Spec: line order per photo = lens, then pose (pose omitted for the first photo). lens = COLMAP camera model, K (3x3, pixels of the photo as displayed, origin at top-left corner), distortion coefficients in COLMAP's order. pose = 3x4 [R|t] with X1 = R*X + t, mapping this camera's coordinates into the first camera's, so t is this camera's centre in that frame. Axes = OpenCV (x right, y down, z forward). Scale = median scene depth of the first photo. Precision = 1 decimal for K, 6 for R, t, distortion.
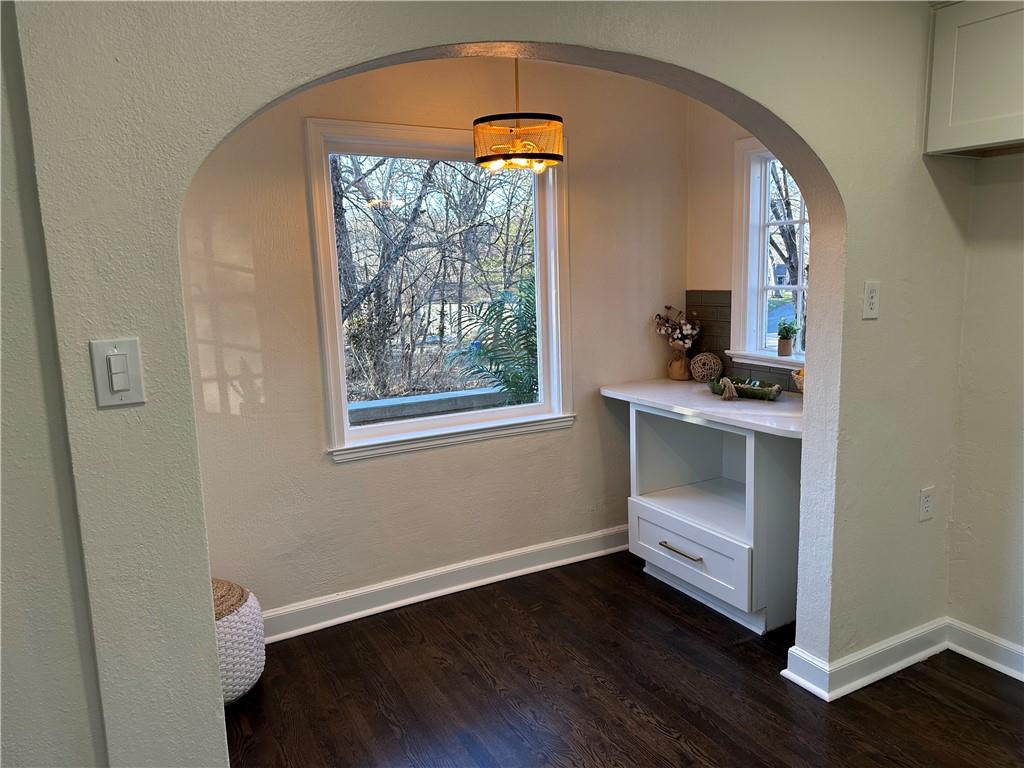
lens RADIAL K [[718.2, 0, 512.0], [0, 718.2, 384.0], [0, 0, 1]] dist [0.124388, -0.170668]
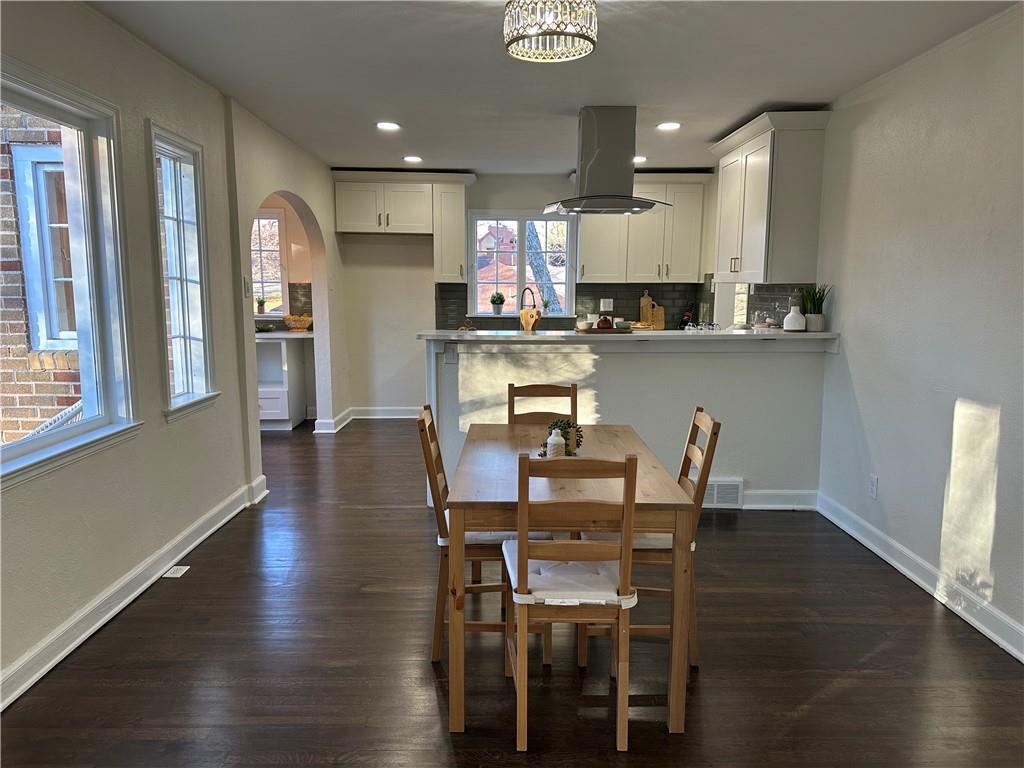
lens RADIAL K [[718.2, 0, 512.0], [0, 718.2, 384.0], [0, 0, 1]] dist [0.124388, -0.170668]
pose [[0.478216, -0.088242, 0.873798, -1.061714], [0.120286, 0.992144, 0.034363, 0.164967], [-0.869966, 0.088673, 0.485074, -0.590216]]
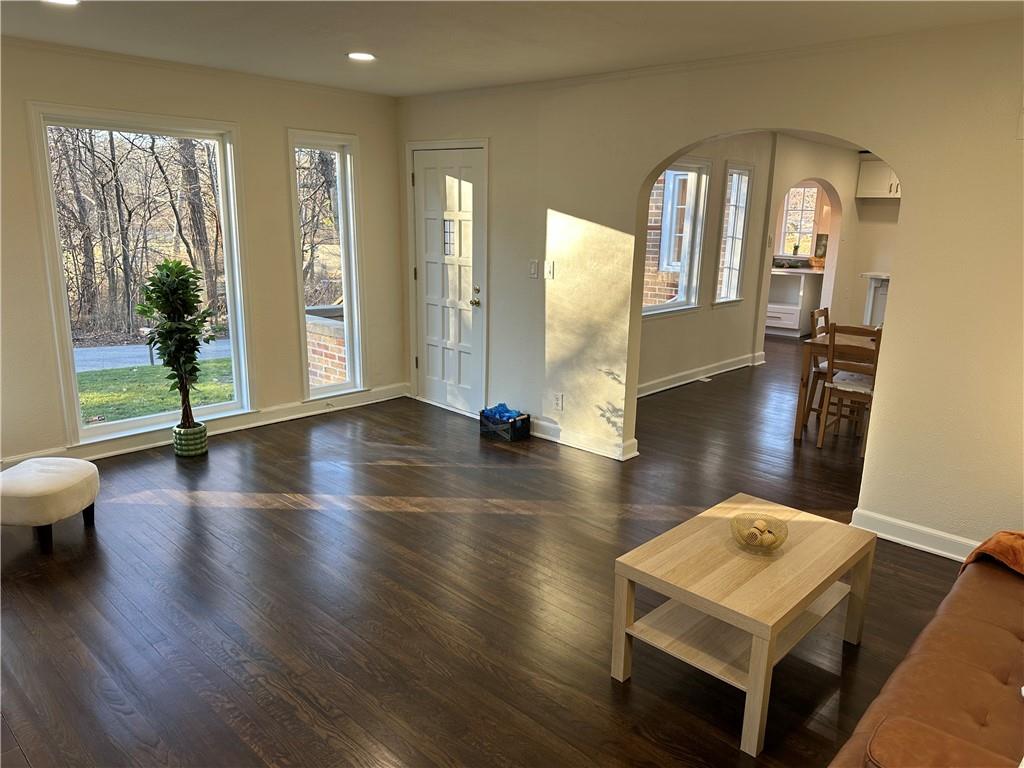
lens RADIAL K [[718.2, 0, 512.0], [0, 718.2, 384.0], [0, 0, 1]] dist [0.124388, -0.170668]
pose [[0.951543, -0.022276, 0.306709, -1.570161], [-0.000407, 0.997281, 0.073695, 0.251930], [-0.307517, -0.070249, 0.948946, -1.442351]]
